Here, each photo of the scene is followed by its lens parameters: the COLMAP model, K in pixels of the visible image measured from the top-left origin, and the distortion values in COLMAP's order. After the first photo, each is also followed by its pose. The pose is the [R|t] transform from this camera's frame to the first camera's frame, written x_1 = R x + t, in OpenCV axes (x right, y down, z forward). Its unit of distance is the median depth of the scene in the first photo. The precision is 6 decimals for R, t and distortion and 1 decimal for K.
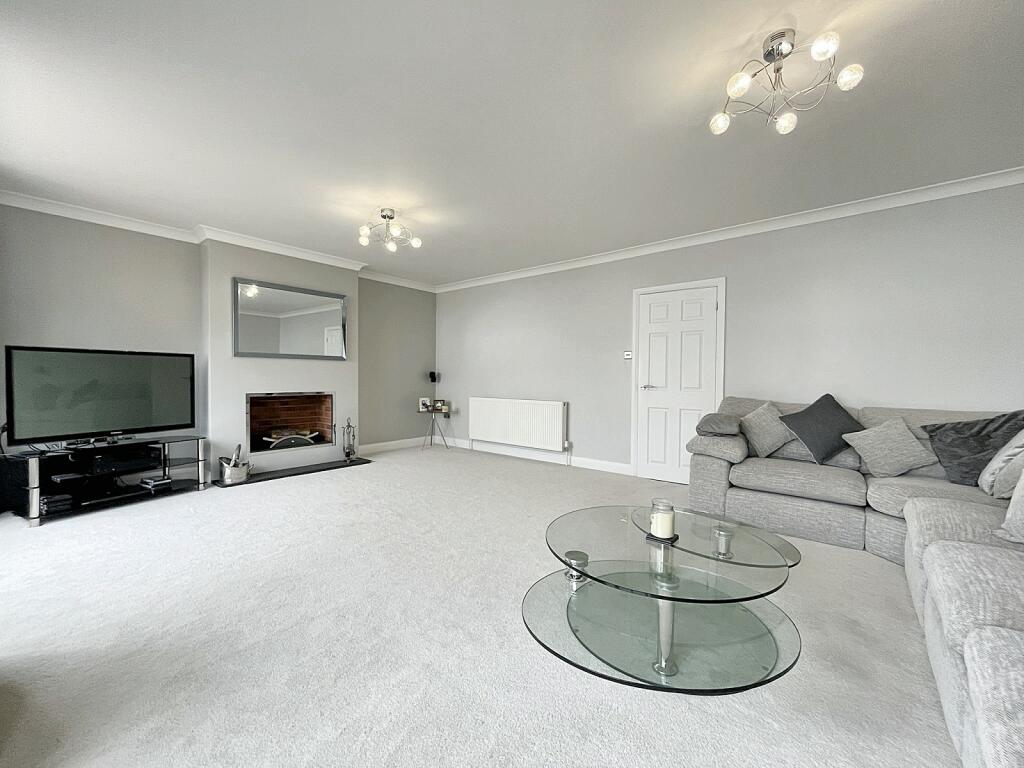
lens RADIAL K [[410.2, 0, 514.7], [0, 410.2, 385.5], [0, 0, 1]] dist [-0.001378, -0.000047]
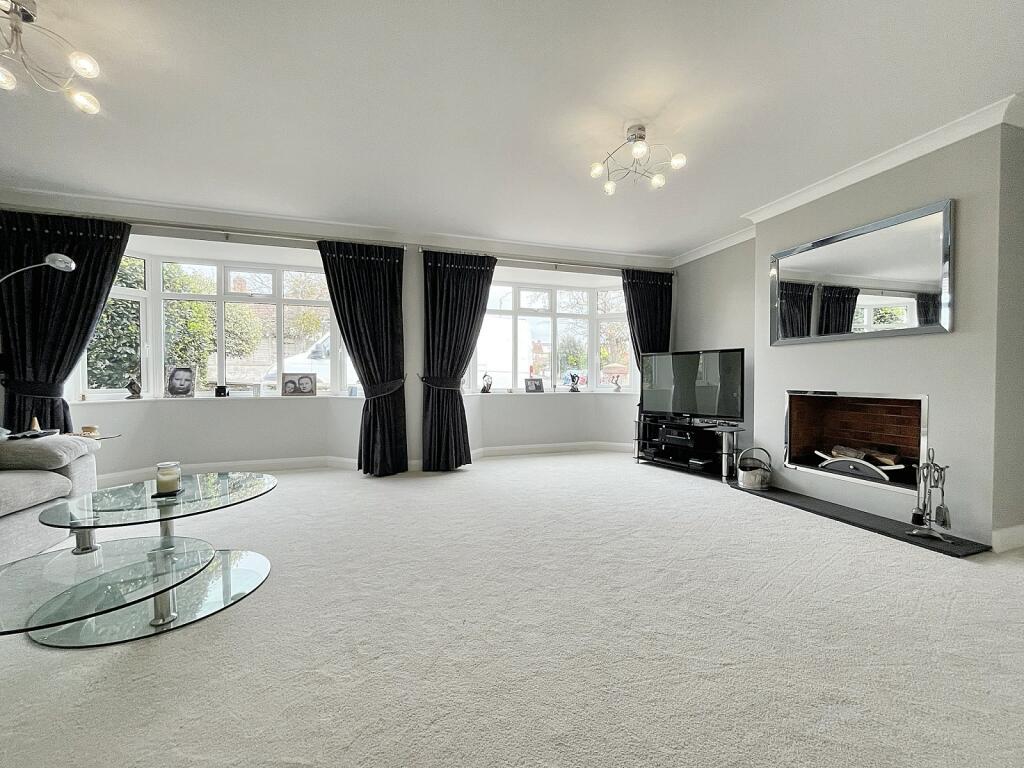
lens RADIAL K [[410.2, 0, 514.7], [0, 410.2, 385.5], [0, 0, 1]] dist [-0.001378, -0.000047]
pose [[-0.528638, 0.020177, -0.848607, 0.330120], [-0.015096, 0.999336, 0.033165, -0.008990], [0.848713, 0.030343, -0.527983, 0.966776]]
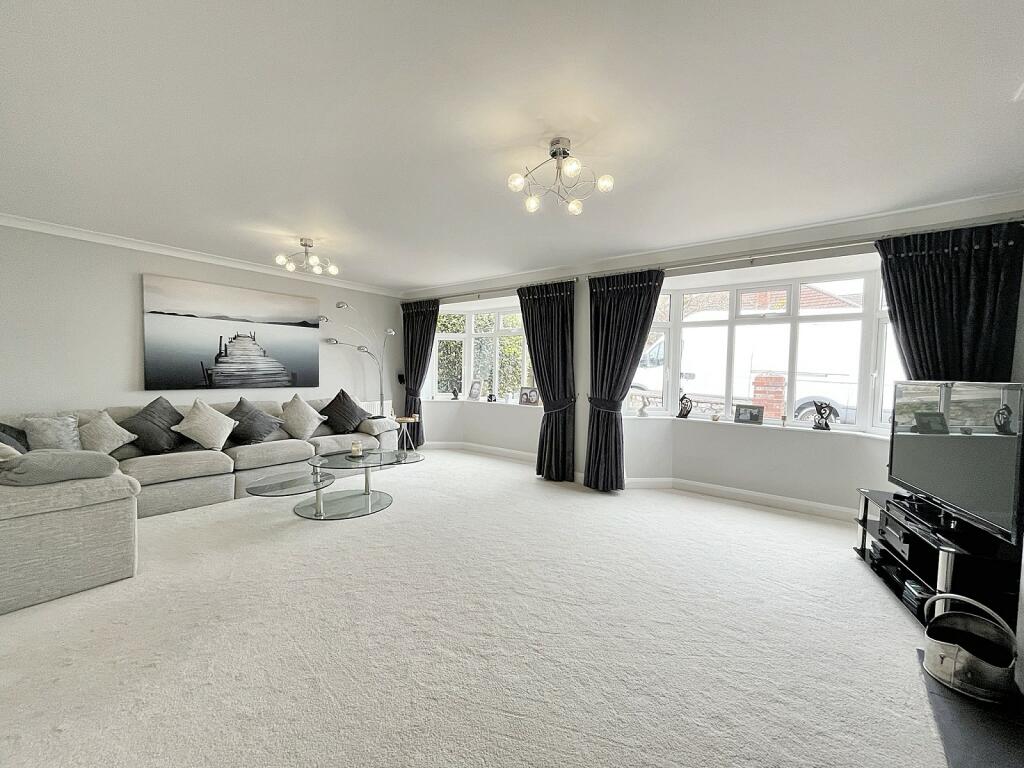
lens RADIAL K [[416.3, 0, 517.9], [0, 416.3, 385.7], [0, 0, 1]] dist [0.001150, 0.000247]
pose [[-0.999389, -0.014843, -0.031633, -0.227472], [-0.016788, 0.997928, 0.062117, -0.095319], [0.030645, 0.062611, -0.997567, 1.350976]]
